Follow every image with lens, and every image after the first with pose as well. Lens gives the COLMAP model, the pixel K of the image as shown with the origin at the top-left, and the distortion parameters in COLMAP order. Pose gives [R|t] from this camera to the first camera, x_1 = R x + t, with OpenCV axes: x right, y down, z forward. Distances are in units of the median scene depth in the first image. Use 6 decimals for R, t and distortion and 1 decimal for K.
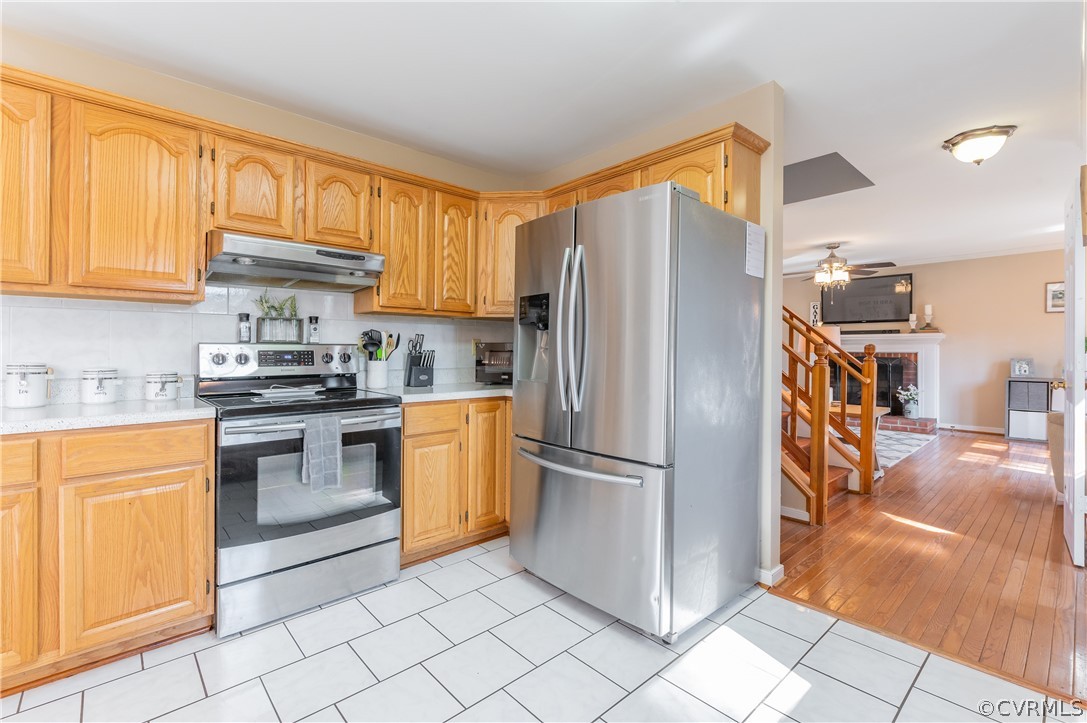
lens RADIAL K [[485.1, 0, 534.7], [0, 485.1, 352.9], [0, 0, 1]] dist [0.006288, -0.002761]
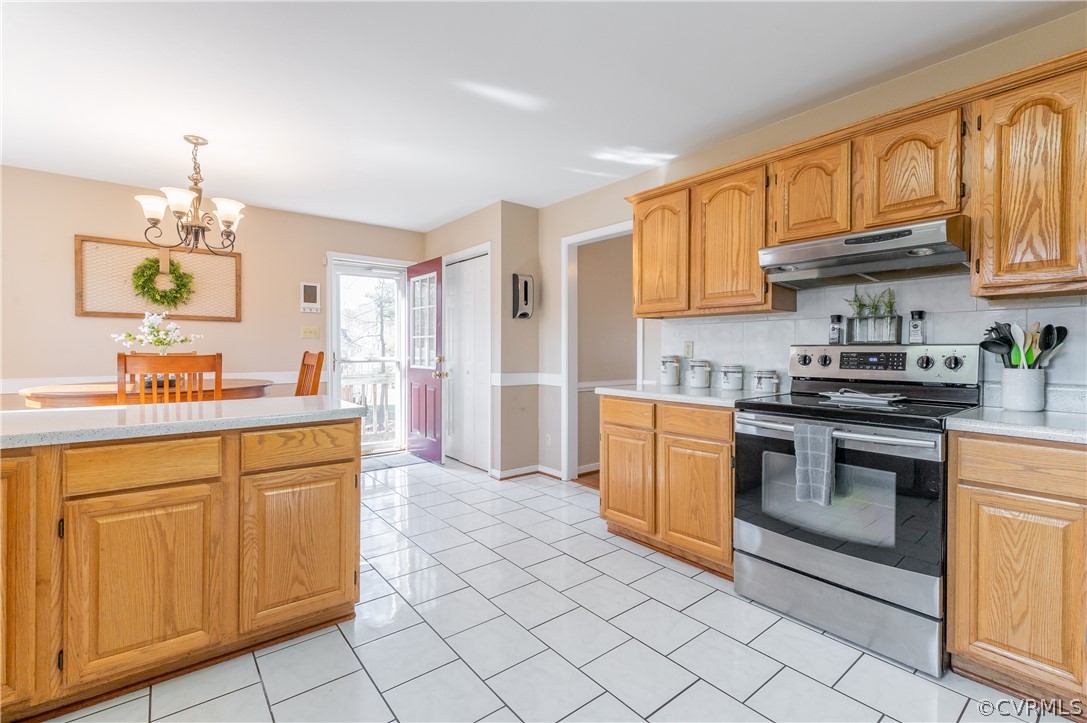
lens RADIAL K [[485.1, 0, 542.5], [0, 485.1, 355.2], [0, 0, 1]] dist [0.006288, -0.002761]
pose [[-0.058371, 0.007410, -0.998267, 0.447655], [-0.009785, 0.999920, 0.007994, -0.000992], [0.998247, 0.010235, -0.058294, 0.464796]]
